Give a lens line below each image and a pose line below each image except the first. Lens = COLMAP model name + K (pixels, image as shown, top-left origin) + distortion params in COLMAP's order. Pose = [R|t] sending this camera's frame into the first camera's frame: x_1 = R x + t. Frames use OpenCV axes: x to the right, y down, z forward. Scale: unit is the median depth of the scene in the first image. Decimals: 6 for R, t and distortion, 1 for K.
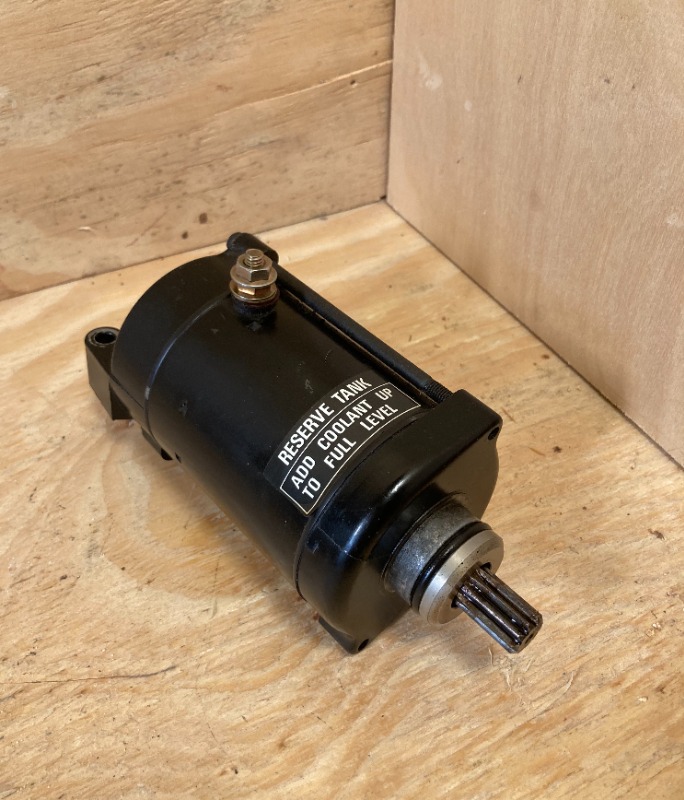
lens RADIAL K [[770.6, 0, 336.5], [0, 770.6, 378.9], [0, 0, 1]] dist [-0.013752, 0.000191]
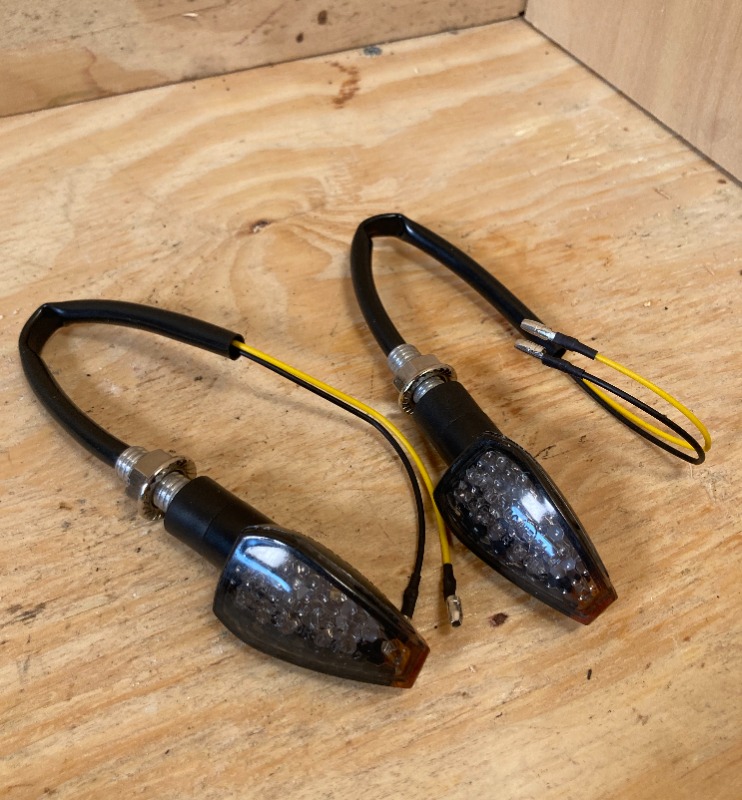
lens RADIAL K [[845.9, 0, 371.0], [0, 845.9, 400.0], [0, 0, 1]] dist [-0.023562, 0.034992]
pose [[0.998999, 0.036215, 0.026255, -0.141652], [-0.038218, 0.996038, 0.080295, 0.153816], [-0.023243, -0.081218, 0.996425, 0.026878]]
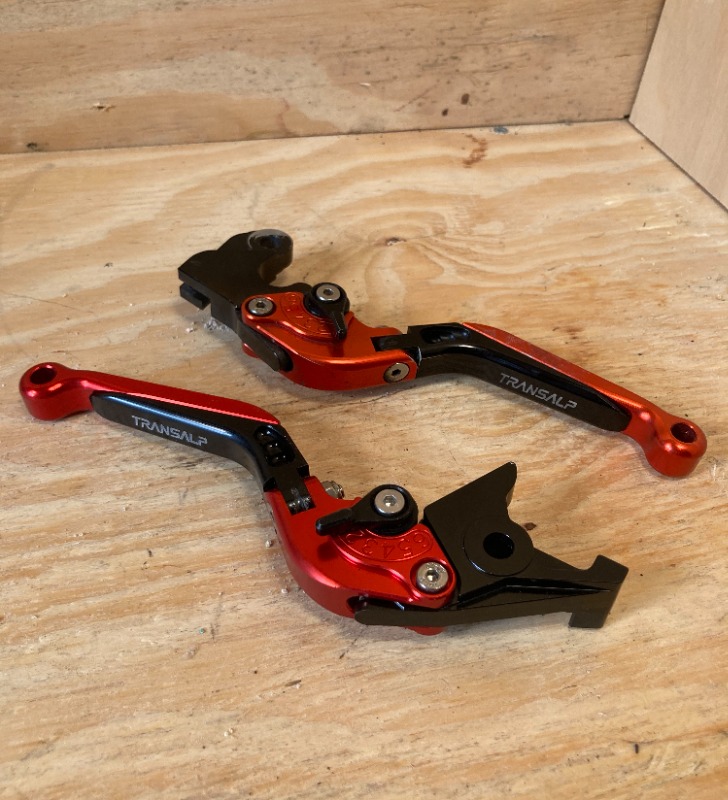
lens RADIAL K [[825.0, 0, 373.1], [0, 825.0, 398.5], [0, 0, 1]] dist [-0.006007, 0.009286]
pose [[0.977431, 0.190811, -0.090667, -0.125442], [-0.193020, 0.981061, -0.016180, 0.279962], [0.085863, 0.033316, 0.995750, -0.183784]]
